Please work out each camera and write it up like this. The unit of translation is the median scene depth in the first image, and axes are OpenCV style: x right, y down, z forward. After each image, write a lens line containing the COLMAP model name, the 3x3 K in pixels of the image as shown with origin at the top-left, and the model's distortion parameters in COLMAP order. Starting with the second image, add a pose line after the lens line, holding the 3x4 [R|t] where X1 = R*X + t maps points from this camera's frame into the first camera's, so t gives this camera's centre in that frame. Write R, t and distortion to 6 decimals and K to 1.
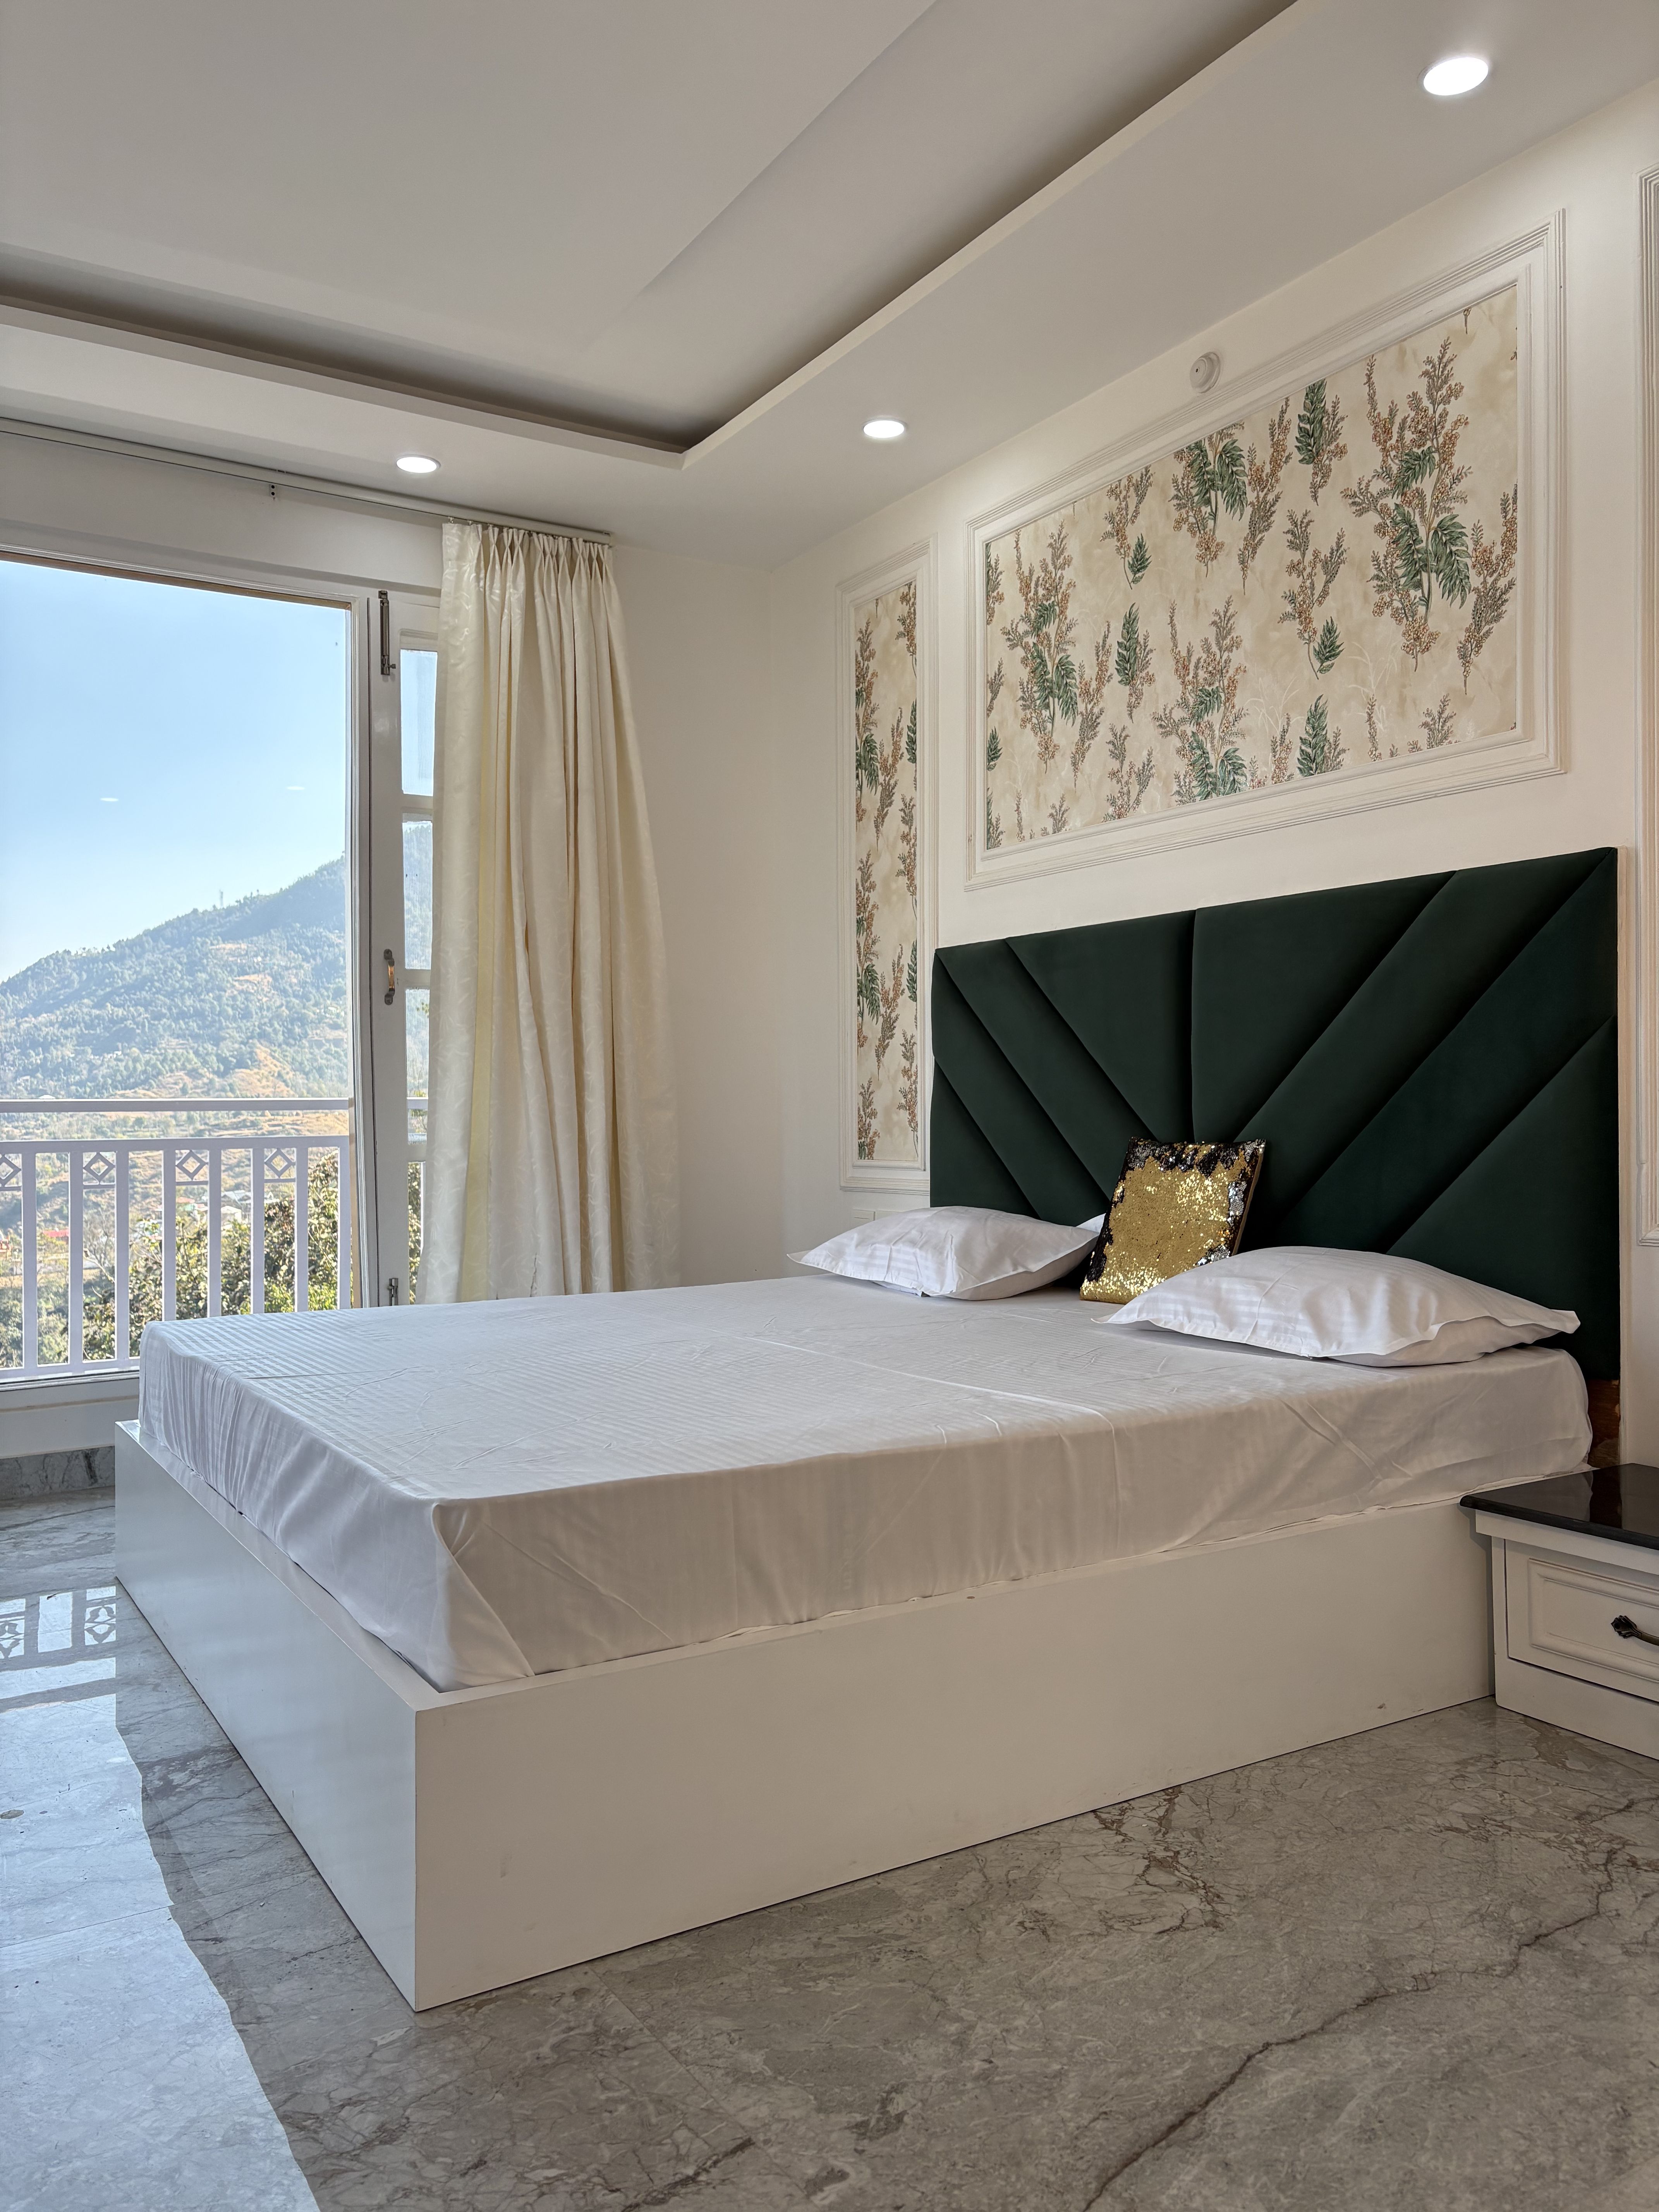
lens RADIAL K [[1666.7, 0, 834.5], [0, 1666.7, 1118.7], [0, 0, 1]] dist [0.055146, -0.054058]
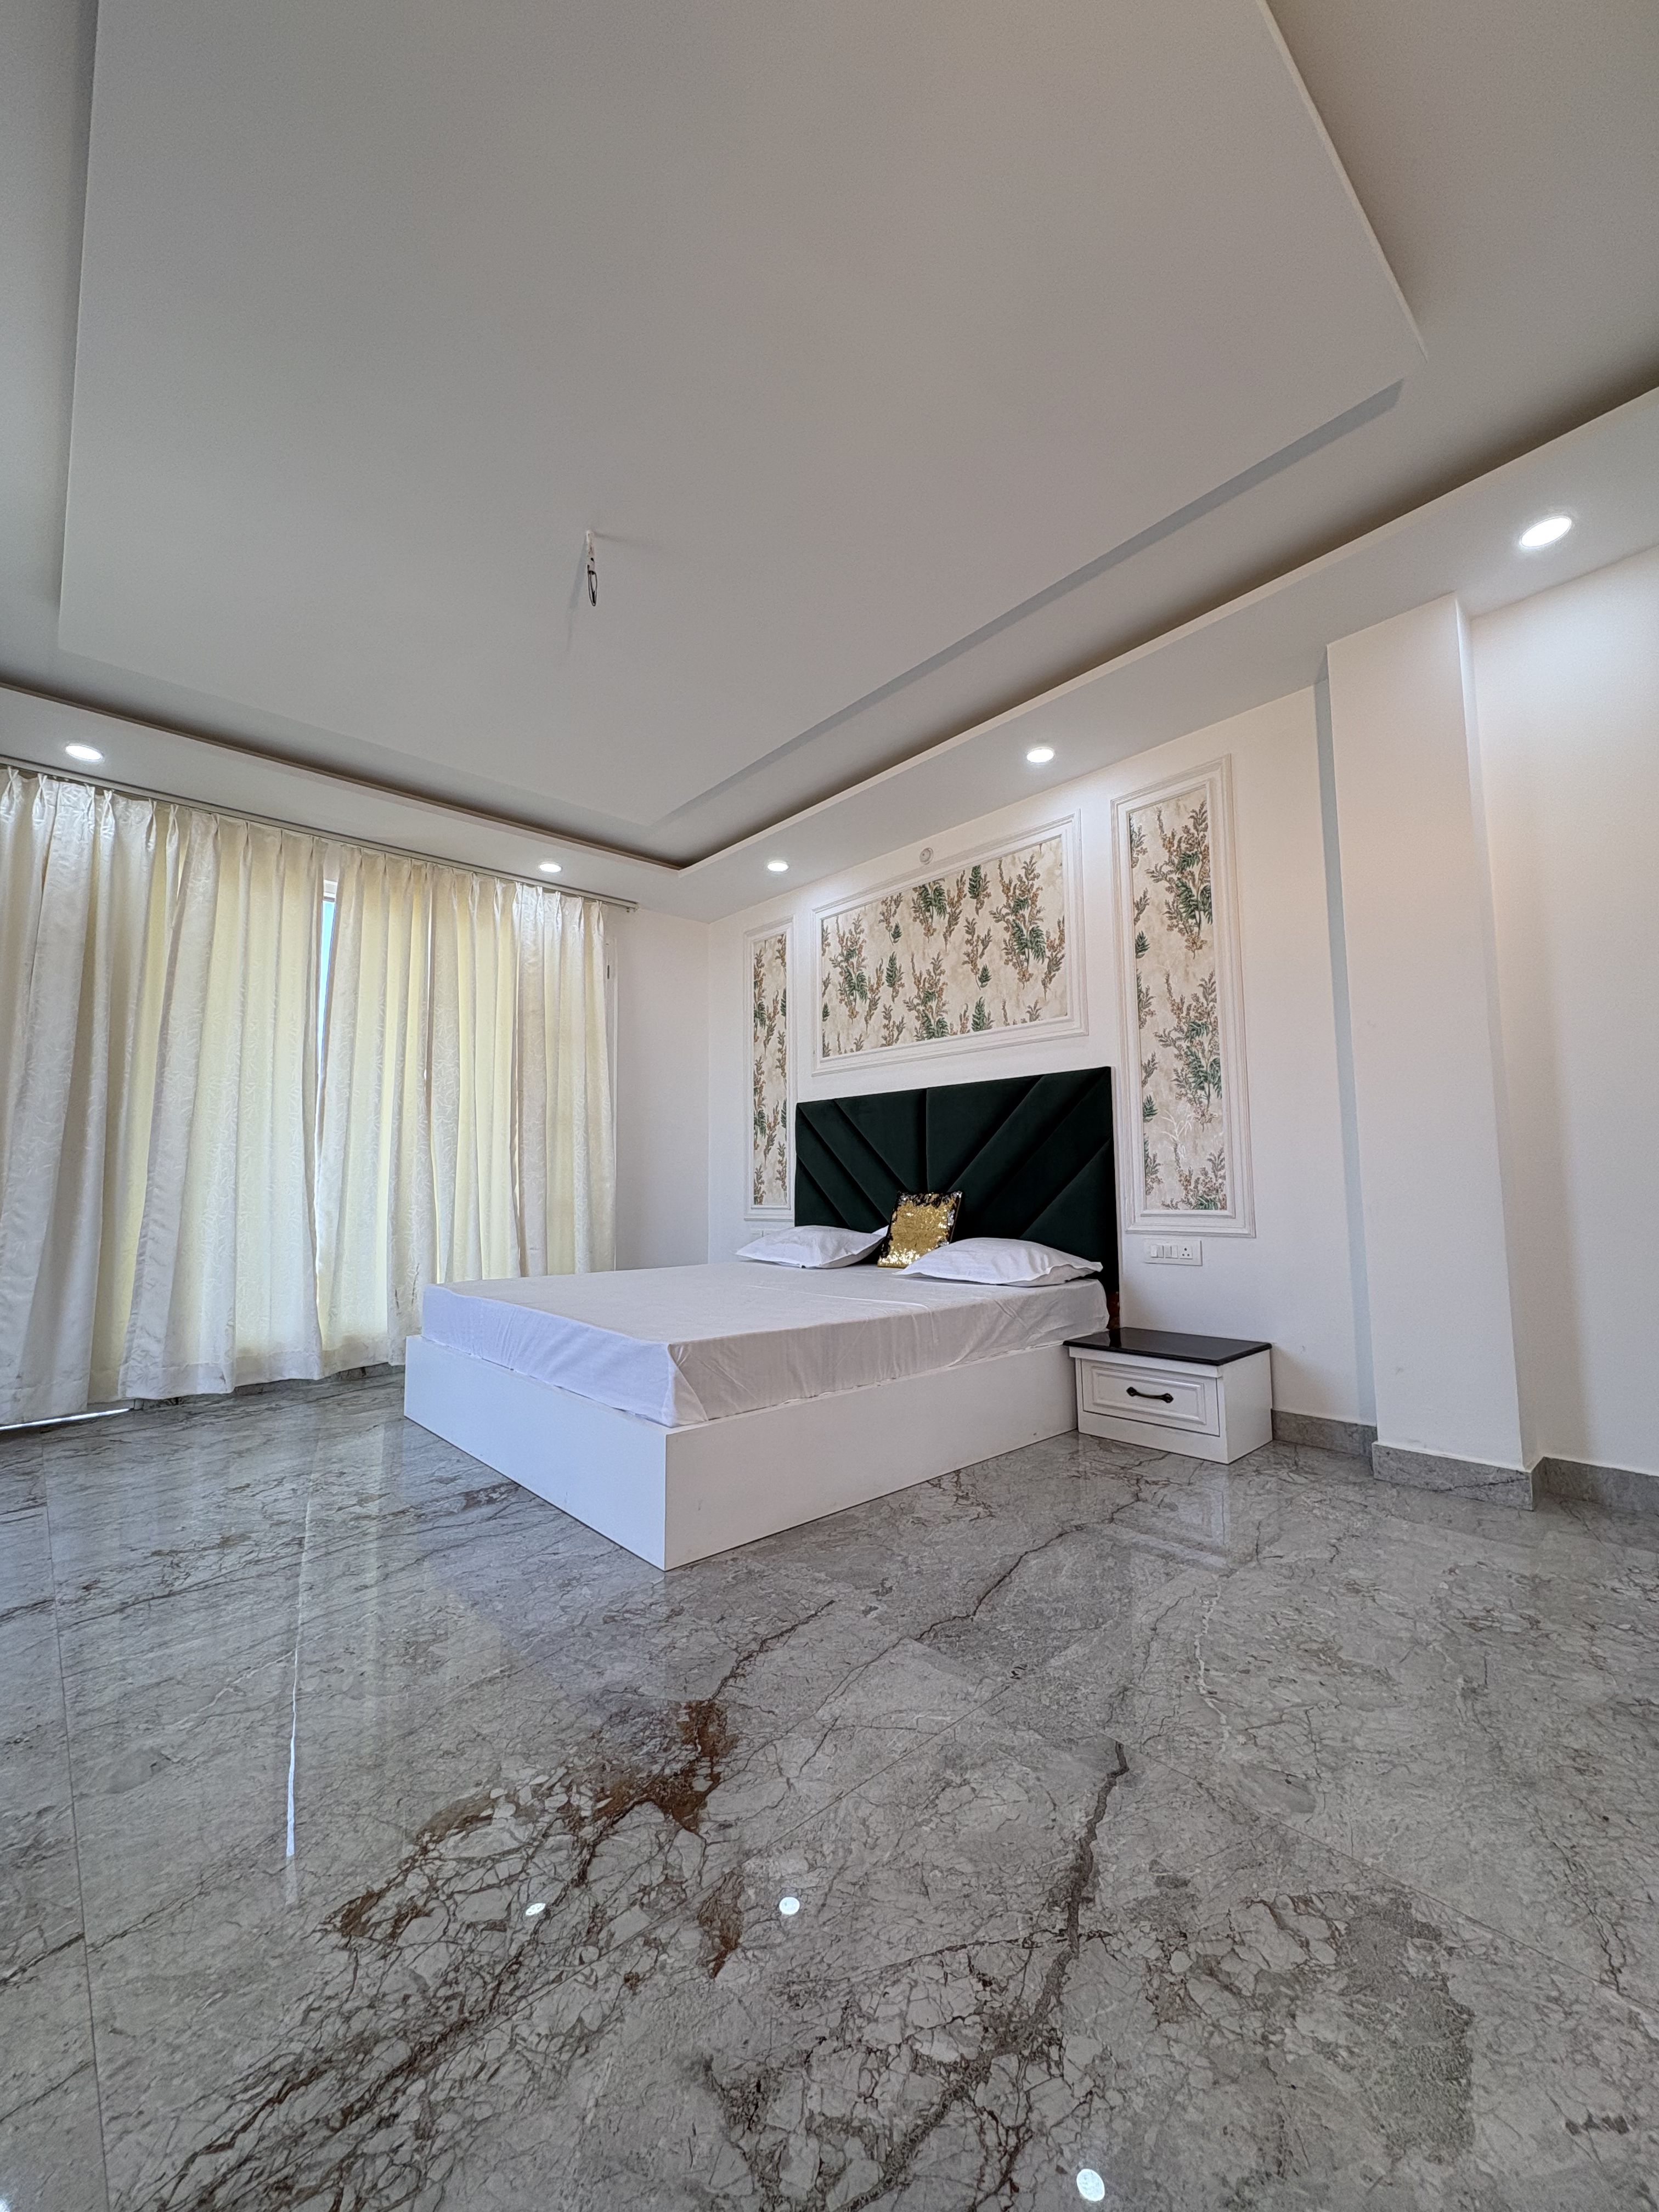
lens RADIAL K [[882.9, 0, 830.3], [0, 882.9, 1110.8], [0, 0, 1]] dist [0.002608, 0.001319]
pose [[0.982614, 0.014996, 0.185055, -0.157785], [0.002466, 0.995591, -0.093771, 0.018428], [-0.185645, 0.092597, 0.978244, -0.150946]]
